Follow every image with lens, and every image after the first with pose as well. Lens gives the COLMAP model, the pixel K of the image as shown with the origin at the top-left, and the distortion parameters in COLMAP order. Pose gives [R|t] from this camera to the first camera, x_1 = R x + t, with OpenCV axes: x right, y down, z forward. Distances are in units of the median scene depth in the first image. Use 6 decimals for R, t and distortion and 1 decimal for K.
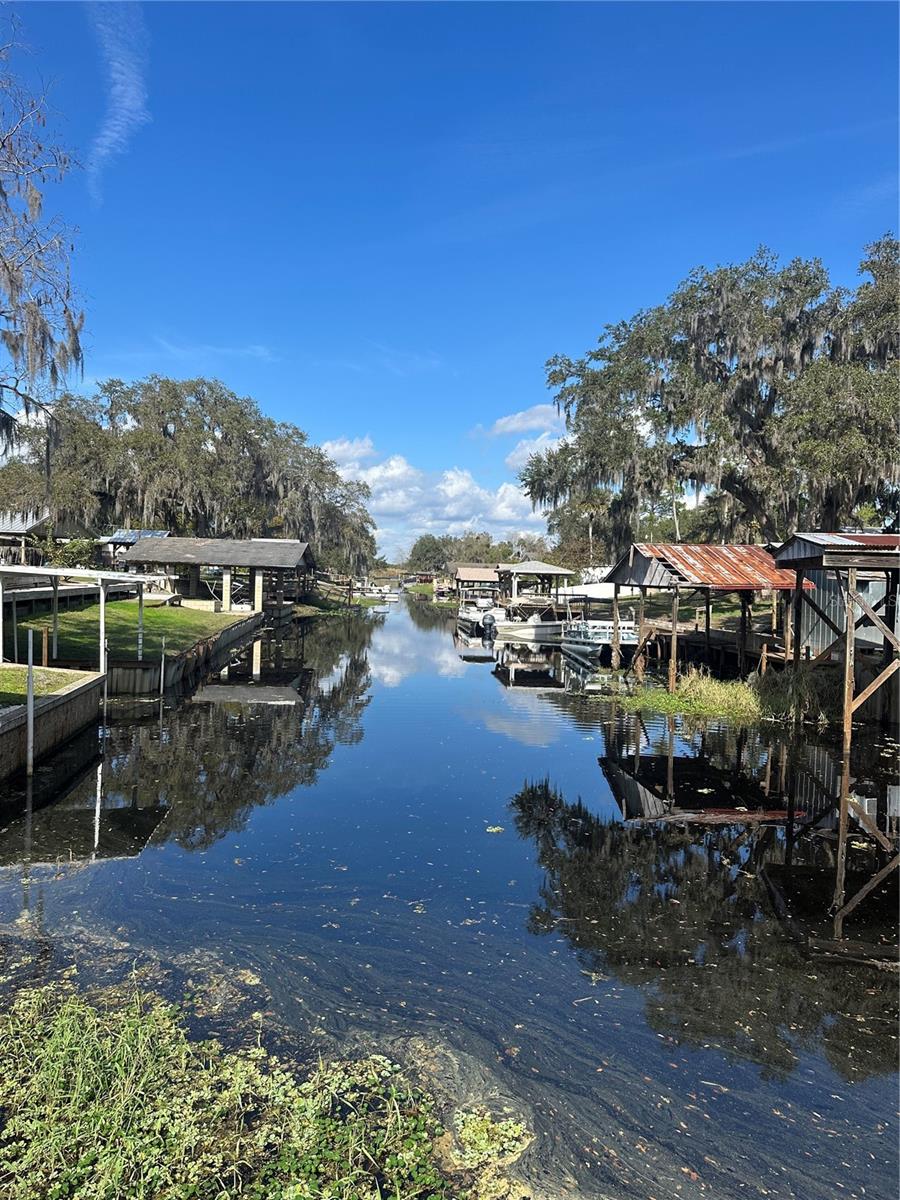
lens RADIAL K [[837.9, 0, 446.0], [0, 837.9, 597.1], [0, 0, 1]] dist [0.037463, -0.034087]
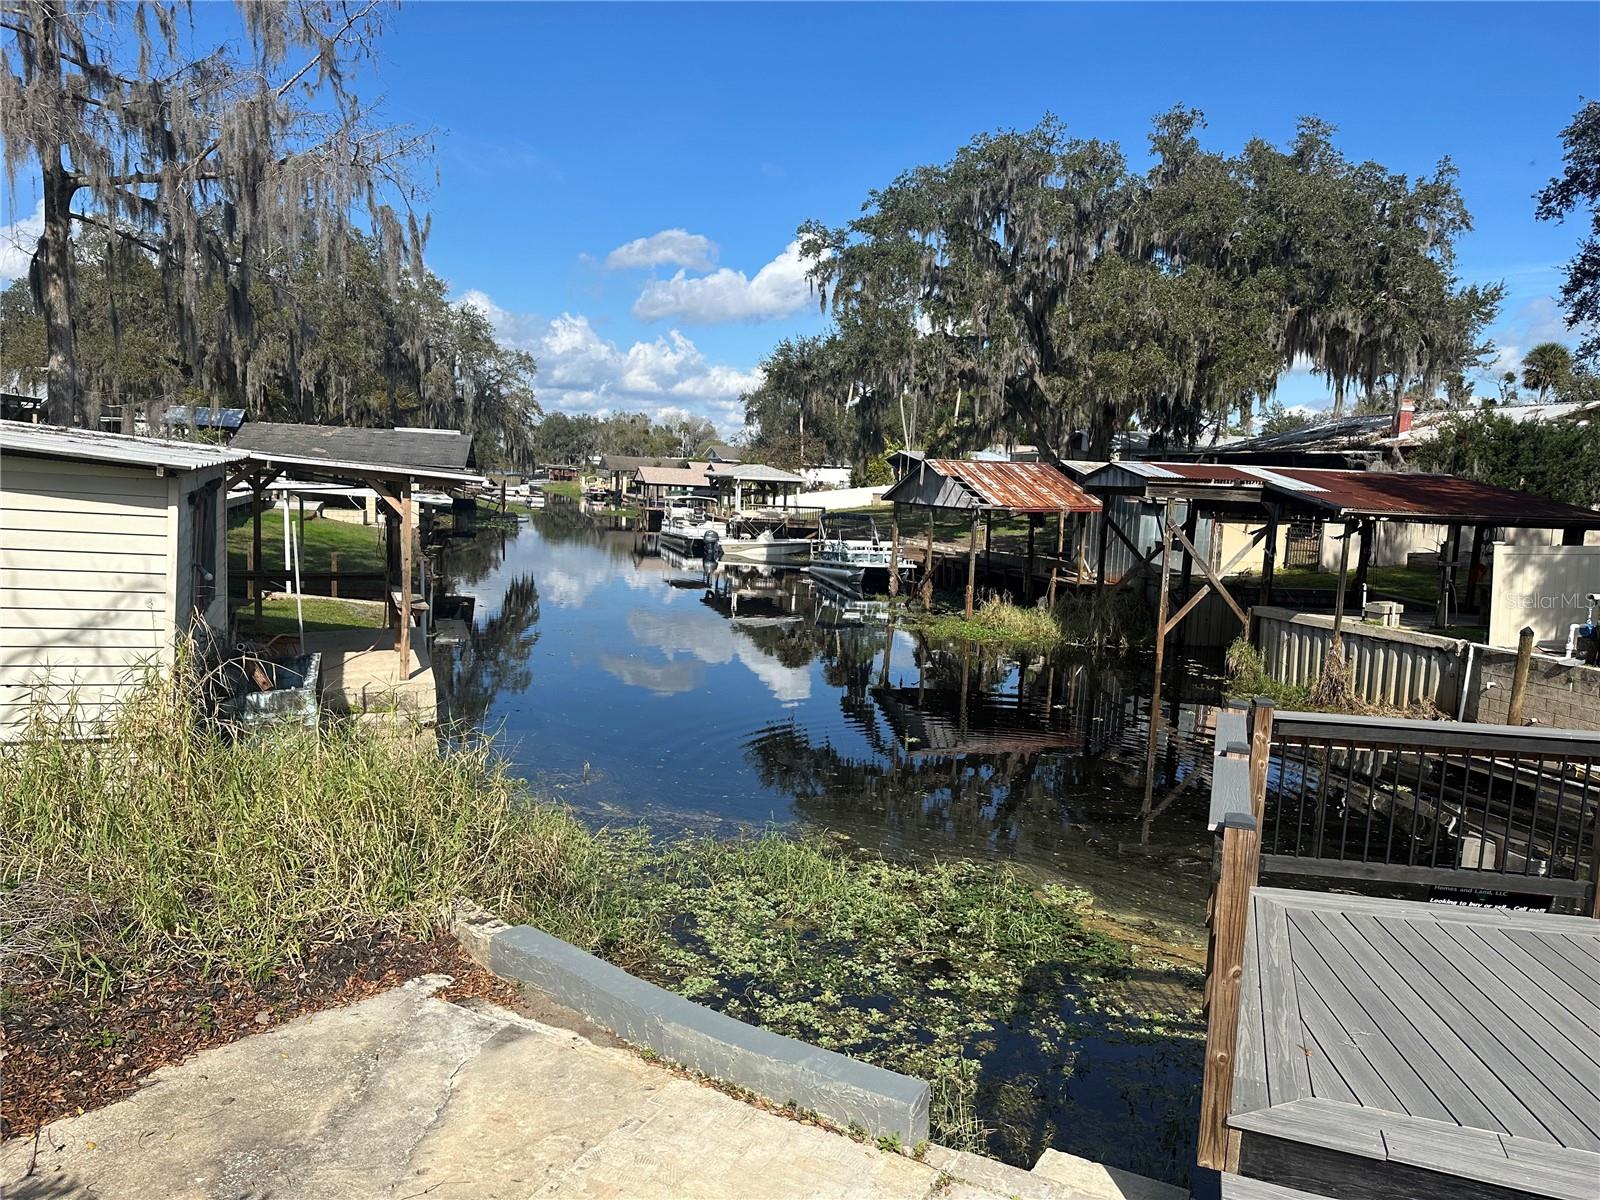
lens RADIAL K [[1117.2, 0, 797.1], [0, 1117.2, 614.3], [0, 0, 1]] dist [0.037463, -0.034087]
pose [[0.978905, -0.010012, 0.204069, -0.116368], [-0.011166, 0.994685, 0.102361, -0.013488], [-0.204010, -0.102480, 0.973590, -0.125408]]
